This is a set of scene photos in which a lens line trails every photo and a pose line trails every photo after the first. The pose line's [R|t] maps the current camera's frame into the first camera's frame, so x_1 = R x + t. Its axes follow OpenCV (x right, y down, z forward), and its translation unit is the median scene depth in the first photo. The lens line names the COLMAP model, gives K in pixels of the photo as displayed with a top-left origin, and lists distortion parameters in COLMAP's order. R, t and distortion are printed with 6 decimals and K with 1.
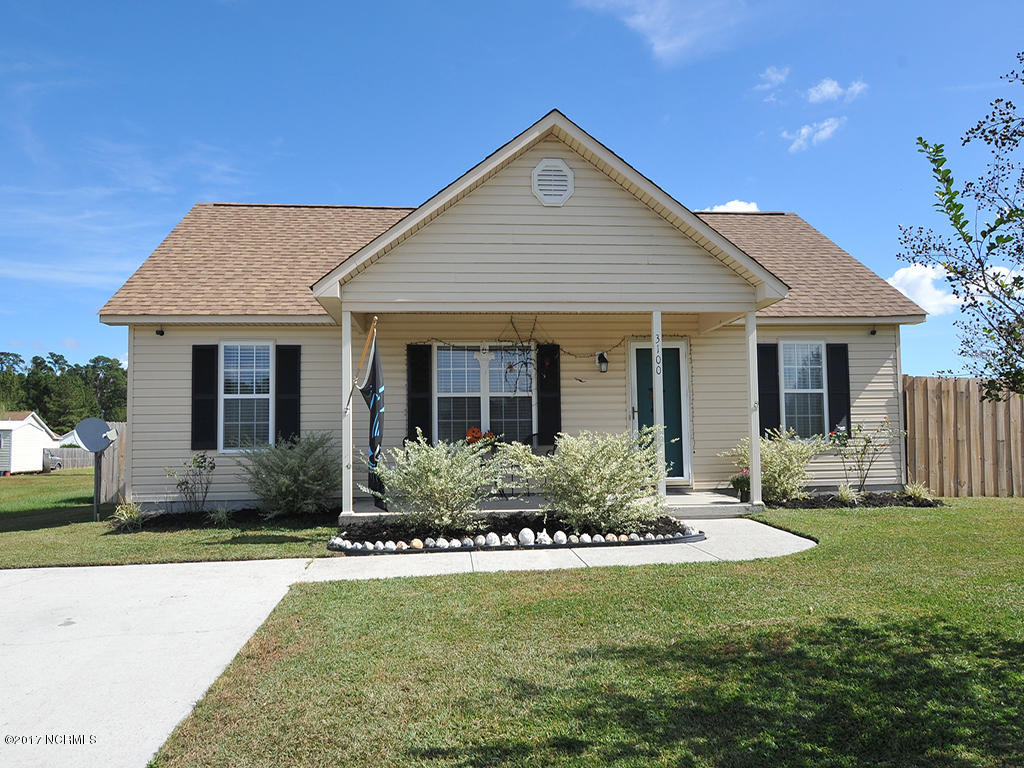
lens RADIAL K [[713.4, 0, 486.4], [0, 713.4, 384.9], [0, 0, 1]] dist [0.006340, -0.008648]
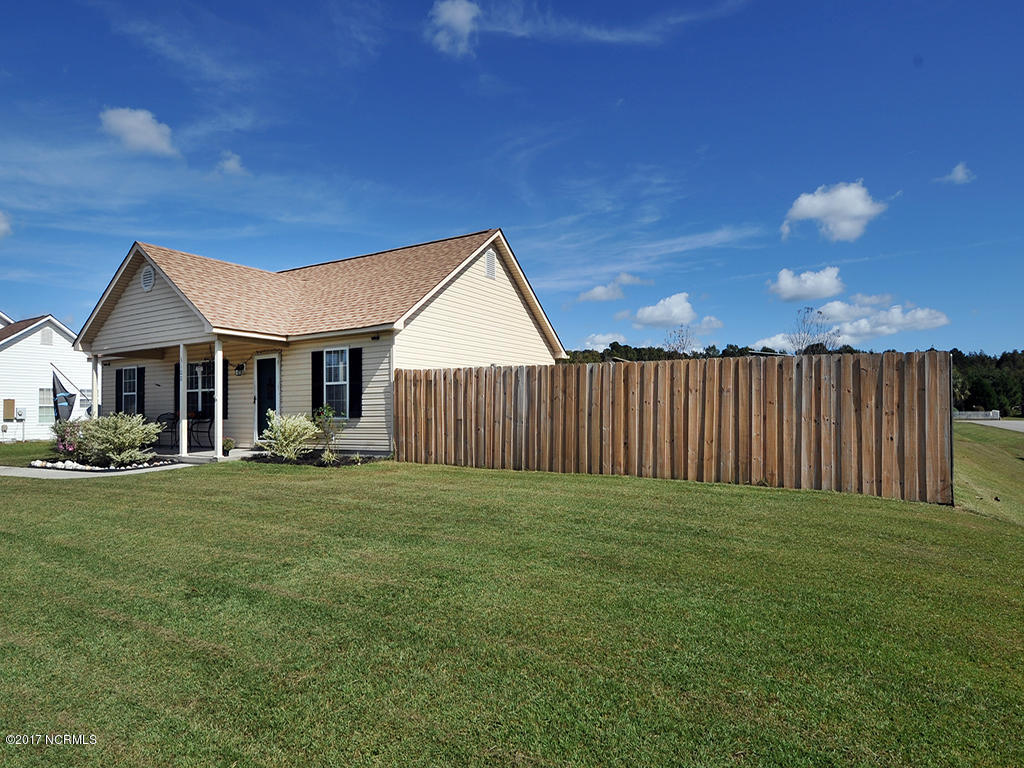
lens RADIAL K [[595.7, 0, 512.1], [0, 595.7, 380.1], [0, 0, 1]] dist [-0.022571, -0.000856]
pose [[0.809519, -0.025476, -0.586541, 1.469744], [0.050655, 0.998363, 0.026548, -0.012007], [0.584904, -0.051202, 0.809485, 0.255137]]
